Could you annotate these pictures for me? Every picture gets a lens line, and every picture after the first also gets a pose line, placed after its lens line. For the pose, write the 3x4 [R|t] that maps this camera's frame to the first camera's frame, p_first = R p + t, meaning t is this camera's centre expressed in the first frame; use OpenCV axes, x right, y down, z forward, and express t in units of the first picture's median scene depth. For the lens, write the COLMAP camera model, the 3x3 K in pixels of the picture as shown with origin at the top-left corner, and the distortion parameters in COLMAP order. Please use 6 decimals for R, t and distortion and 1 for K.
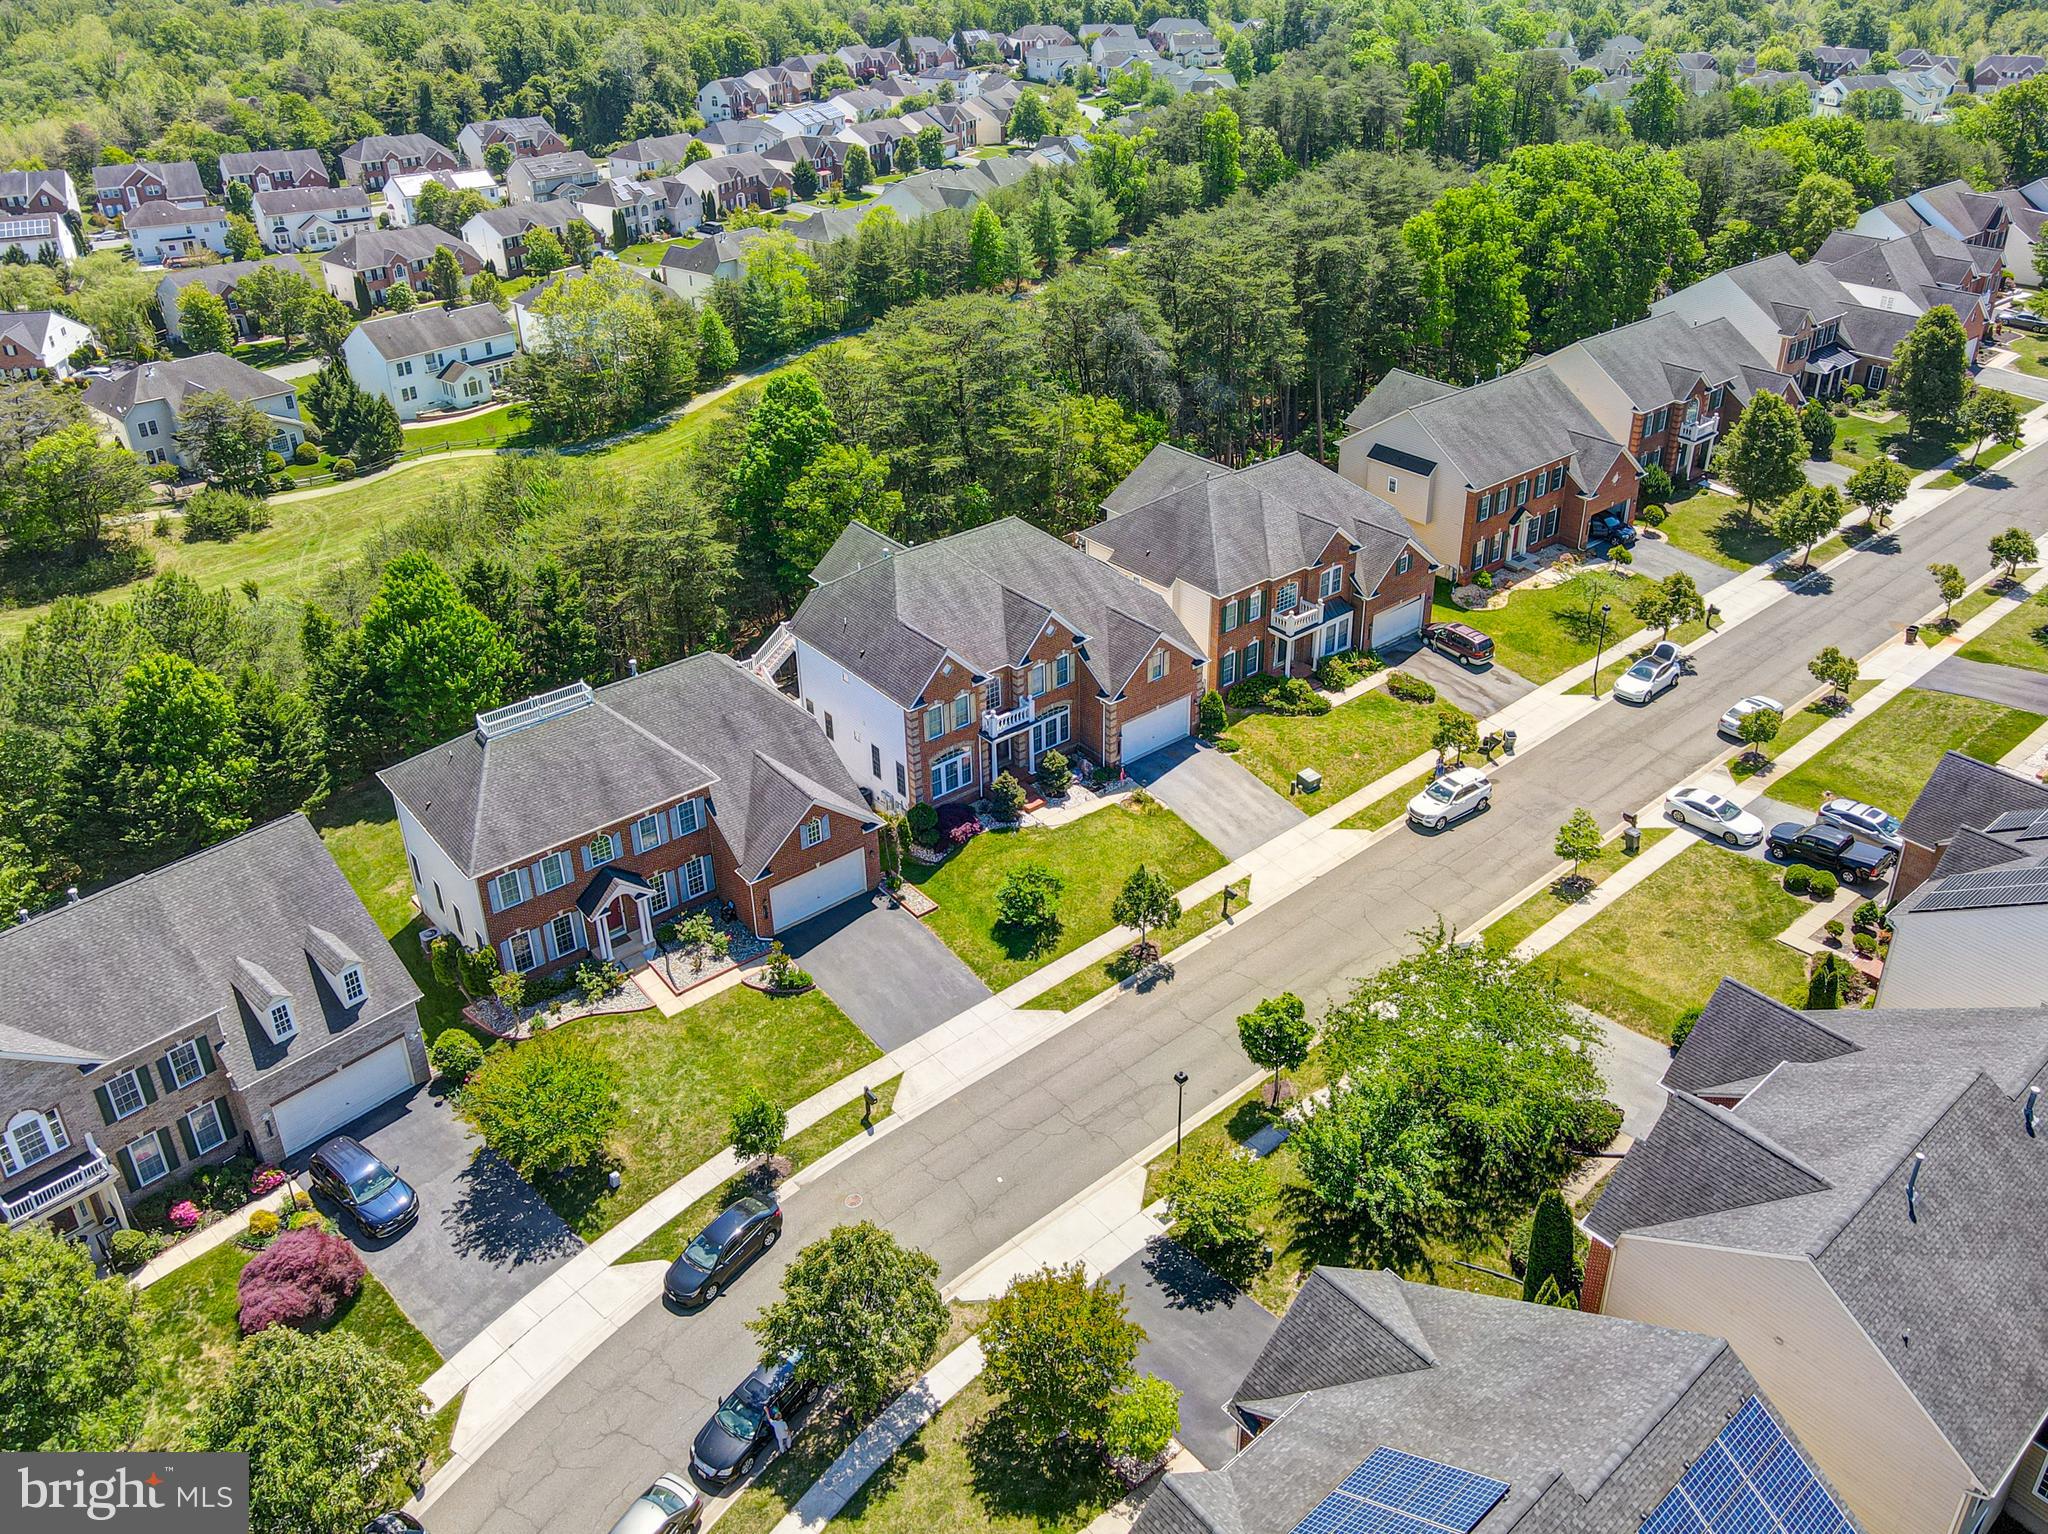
lens RADIAL K [[1457.5, 0, 1027.0], [0, 1457.5, 699.9], [0, 0, 1]] dist [-0.002684, 0.002987]
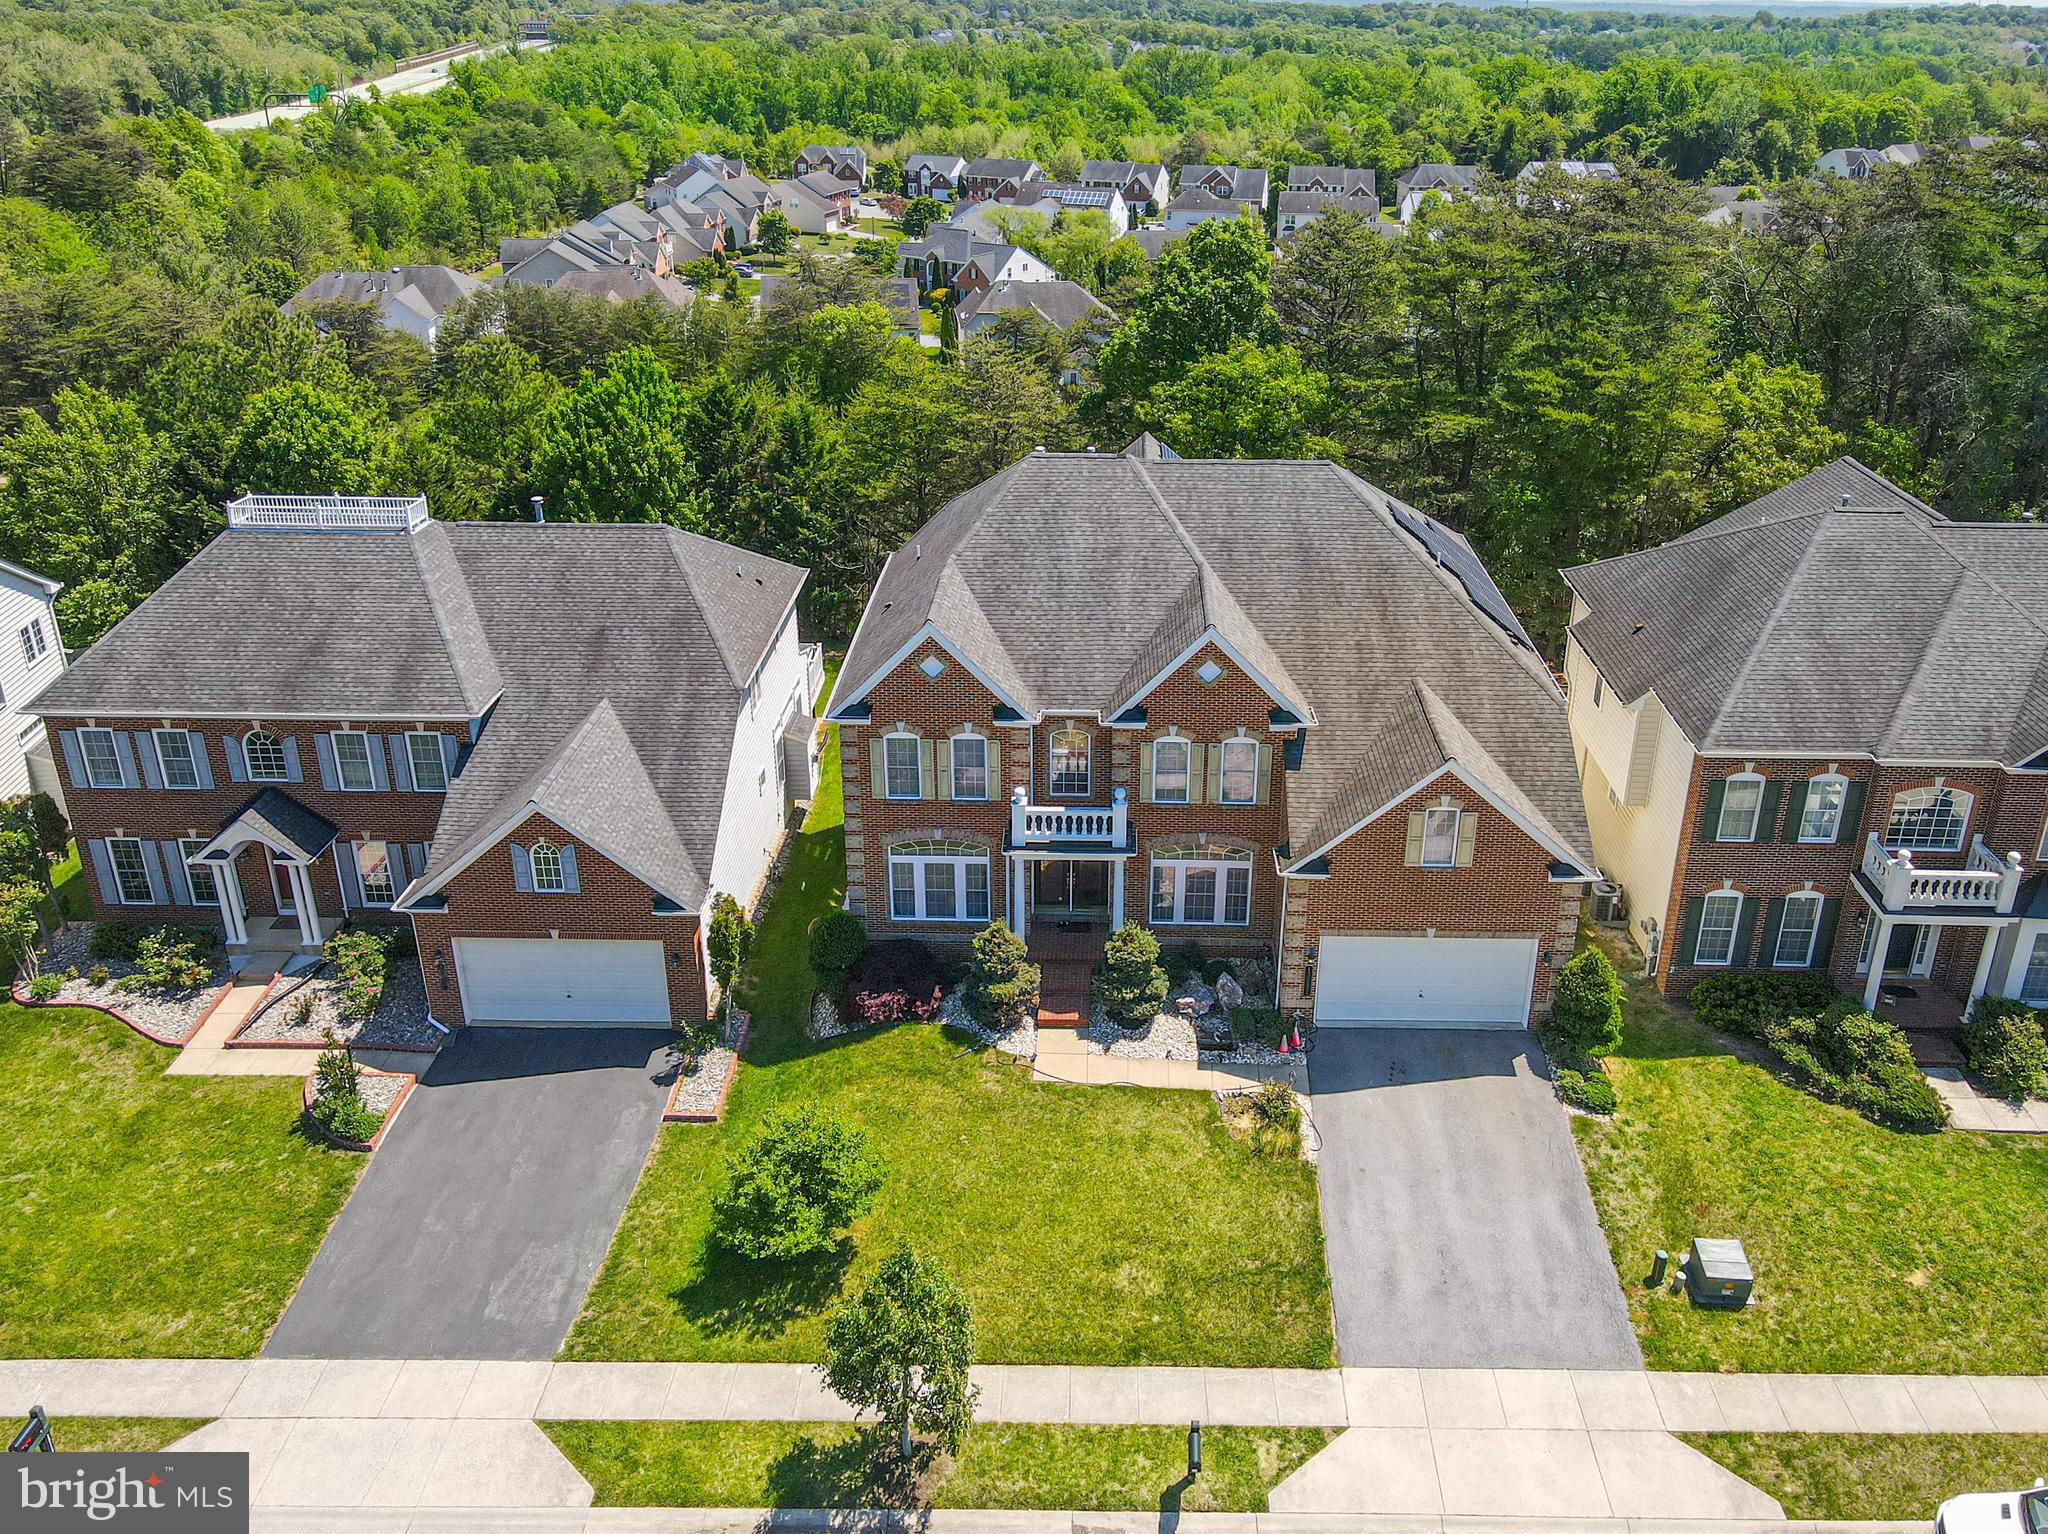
lens RADIAL K [[1557.7, 0, 1031.5], [0, 1557.7, 576.6], [0, 0, 1]] dist [-0.002371, -0.000446]
pose [[0.765223, 0.253274, -0.591850, 0.249729], [-0.334000, 0.942137, -0.028666, -0.042601], [0.550344, 0.219614, 0.805538, 0.542549]]
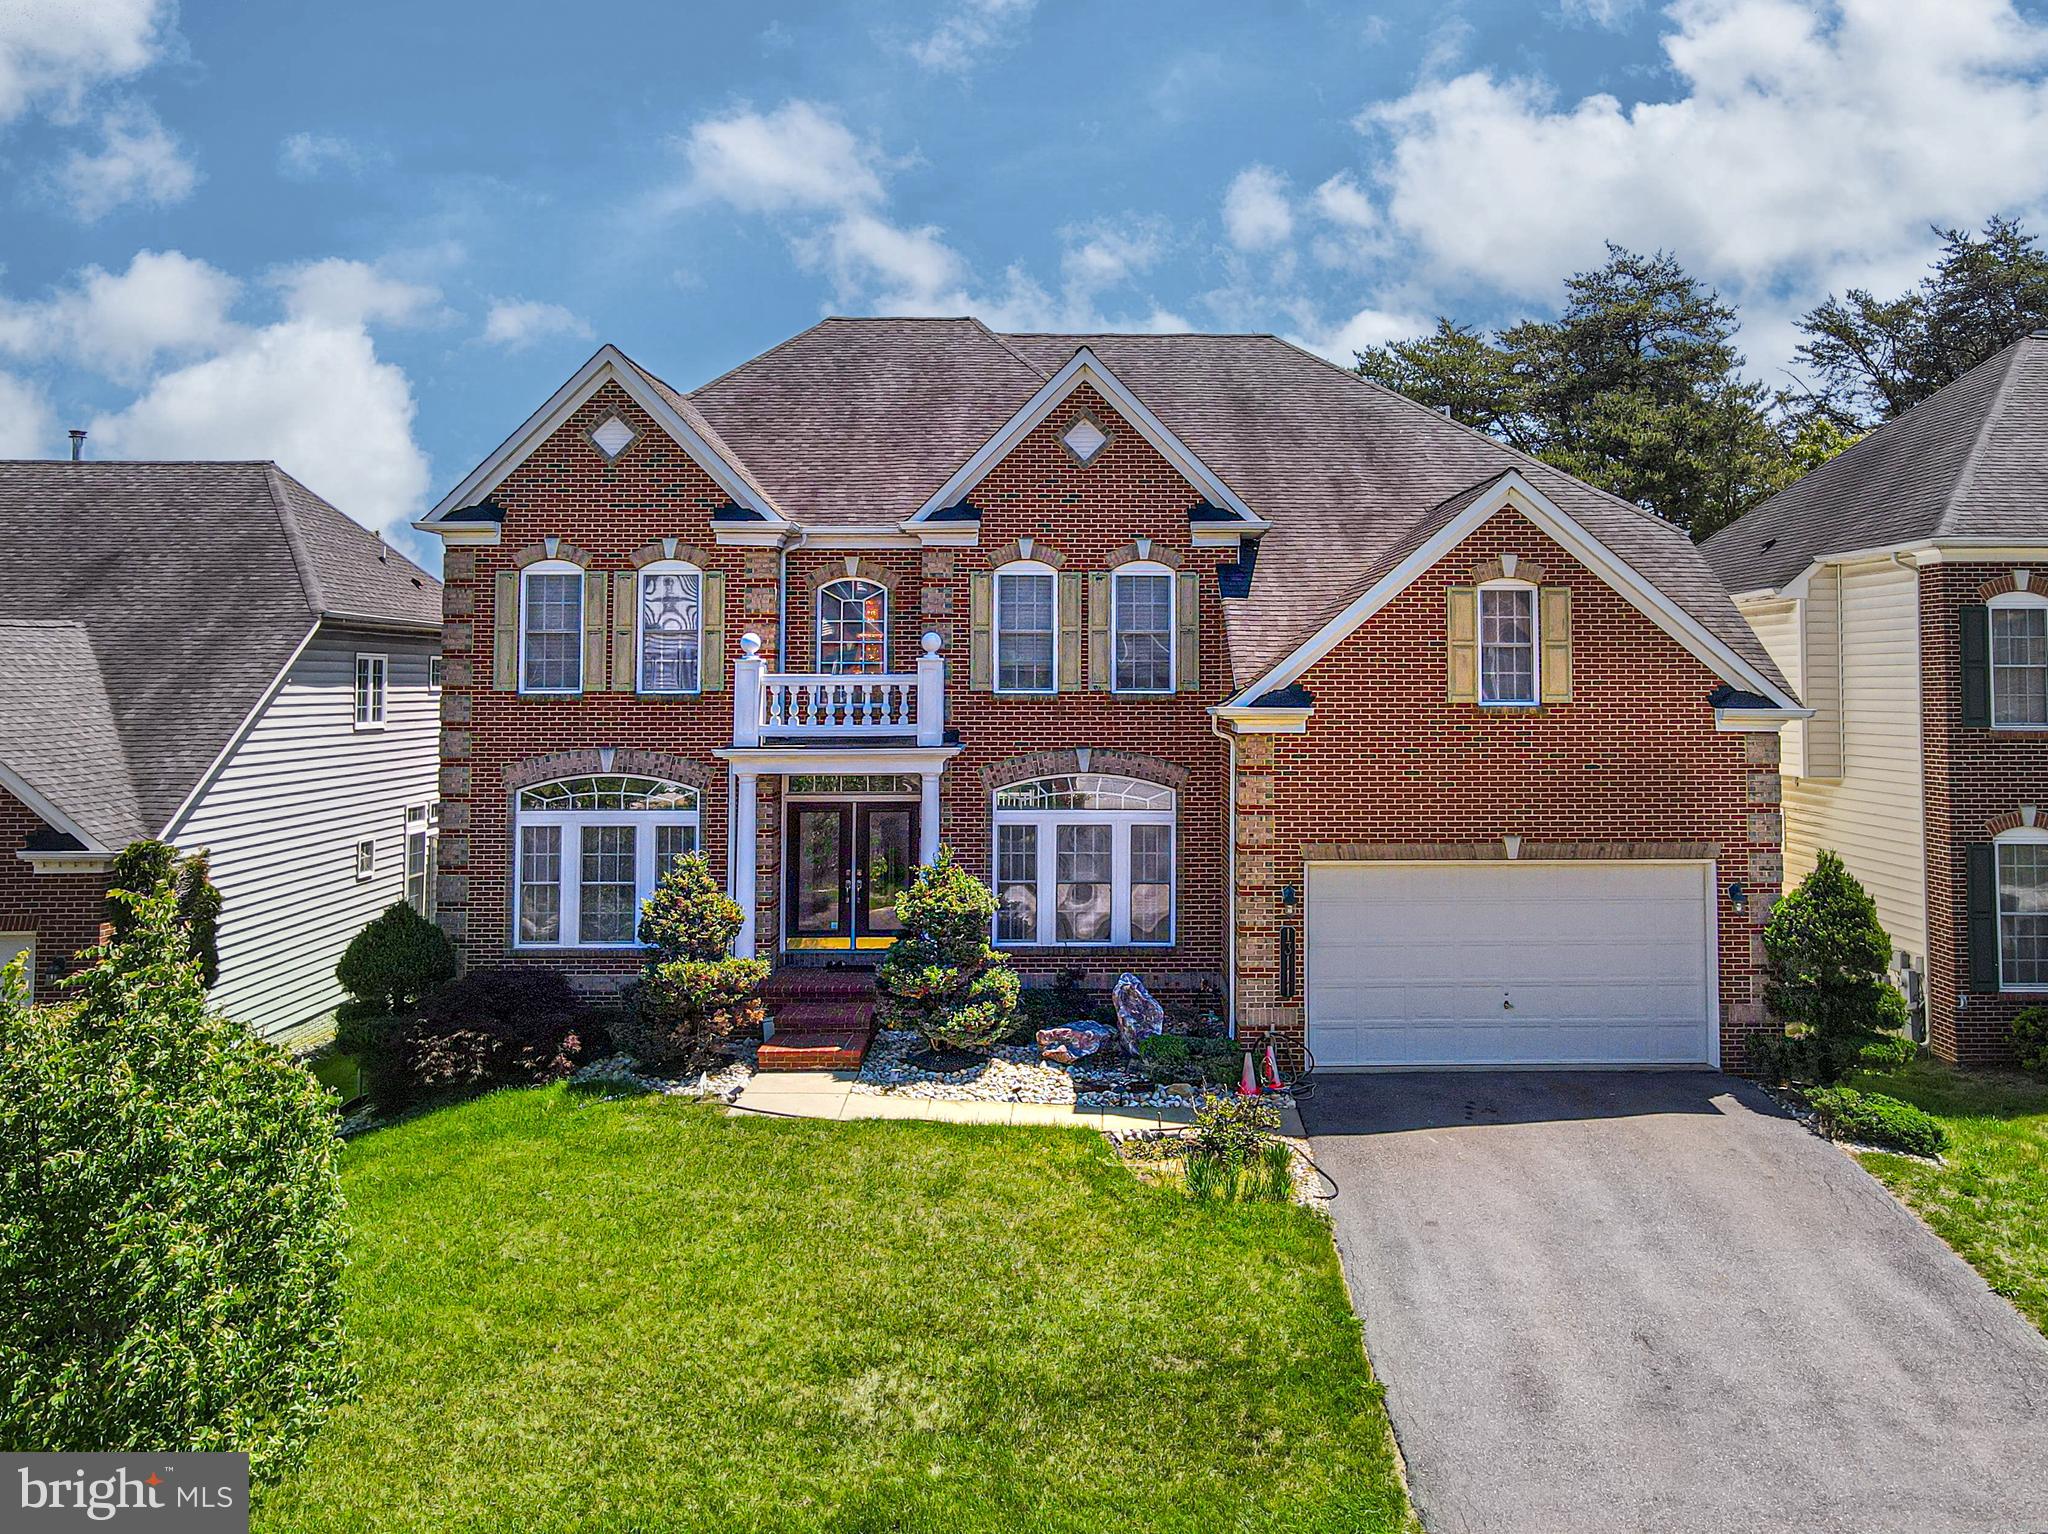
lens RADIAL K [[1671.1, 0, 1050.4], [0, 1671.1, 588.9], [0, 0, 1]] dist [0.004507, 0.008934]
pose [[0.793272, -0.008304, -0.608811, 0.194845], [-0.320951, 0.844005, -0.429706, 0.108098], [0.517408, 0.536272, 0.666860, 0.774150]]
